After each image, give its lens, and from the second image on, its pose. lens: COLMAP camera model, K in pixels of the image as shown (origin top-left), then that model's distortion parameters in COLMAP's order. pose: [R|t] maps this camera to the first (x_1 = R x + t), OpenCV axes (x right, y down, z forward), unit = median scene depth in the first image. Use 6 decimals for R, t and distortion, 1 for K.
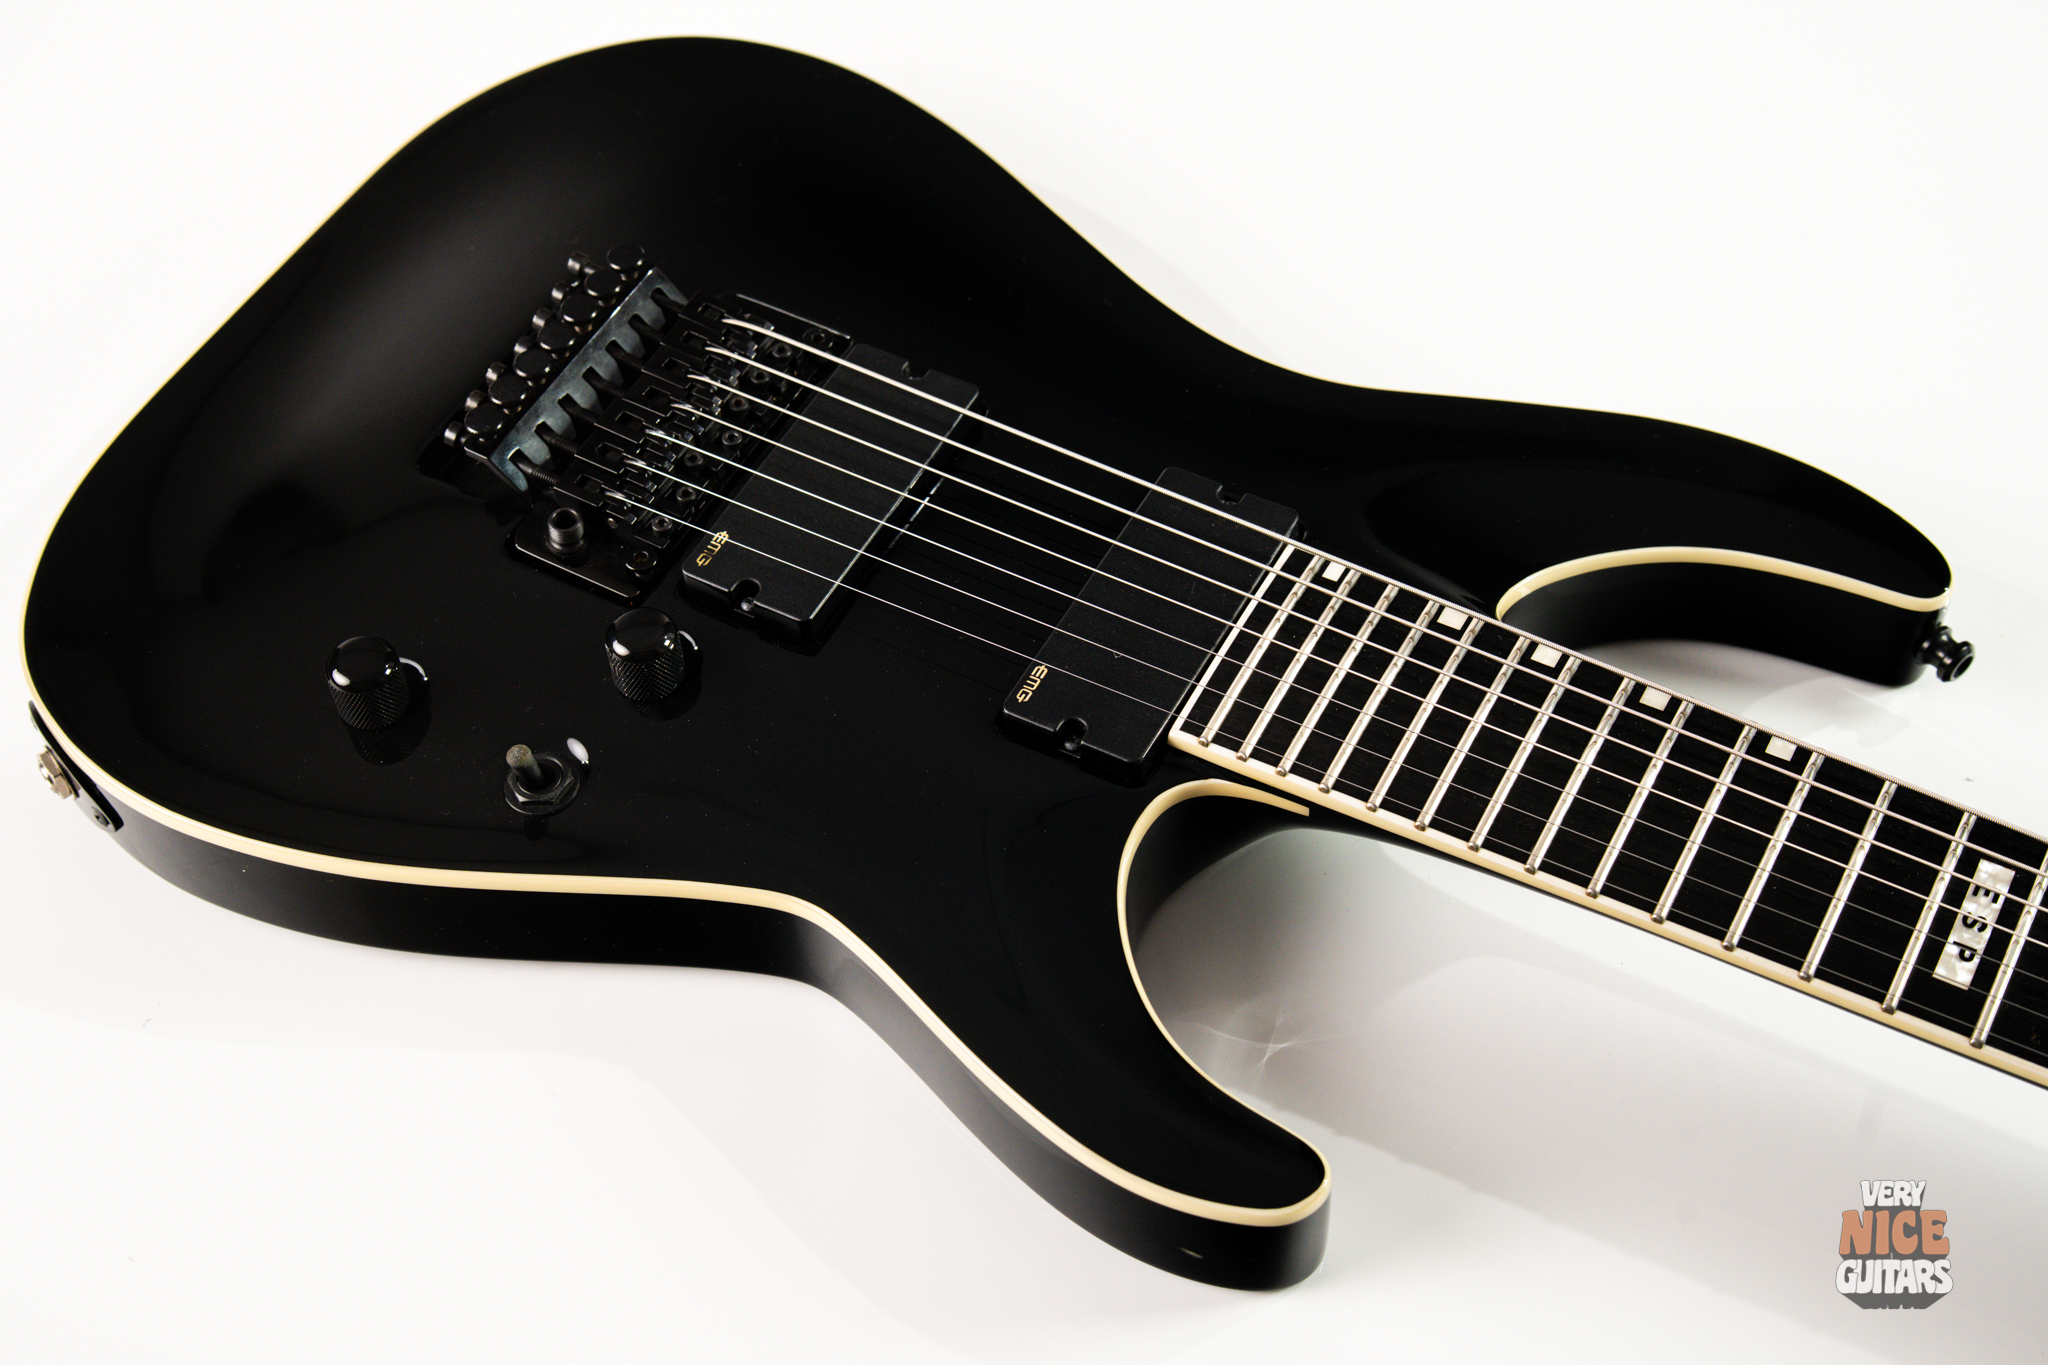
lens RADIAL K [[3057.4, 0, 1024.0], [0, 3057.4, 682.5], [0, 0, 1]] dist [-0.022214, -0.042540]
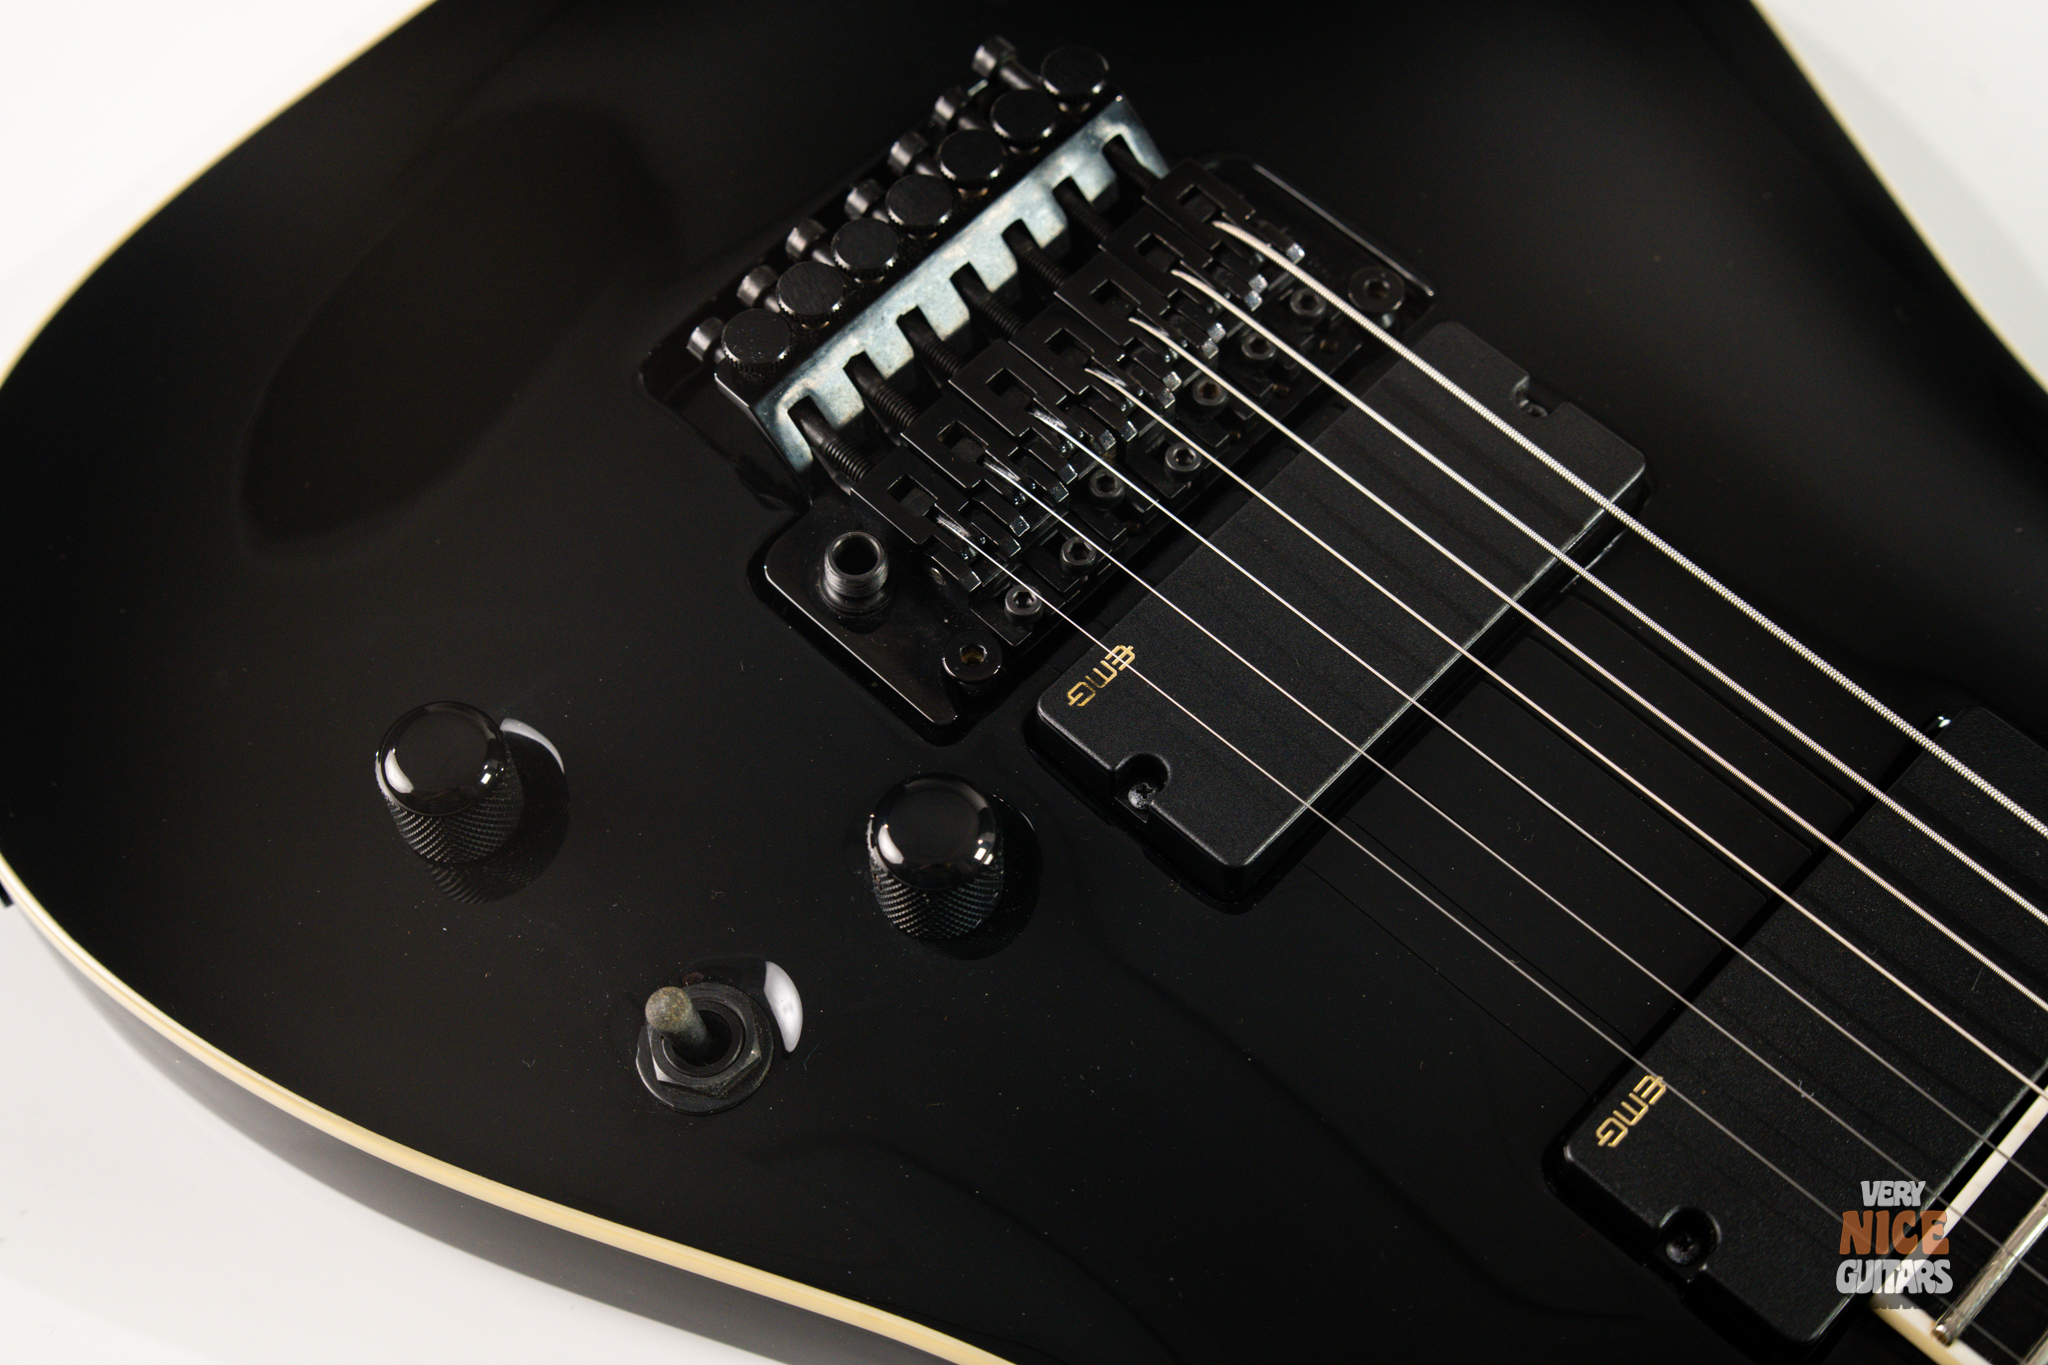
lens RADIAL K [[2905.2, 0, 1024.0], [0, 2905.2, 682.5], [0, 0, 1]] dist [0.114549, -0.021157]
pose [[0.966001, 0.228578, -0.120810, -0.051227], [-0.206012, 0.962864, 0.174506, -0.129256], [0.156212, -0.143684, 0.977217, 0.481839]]
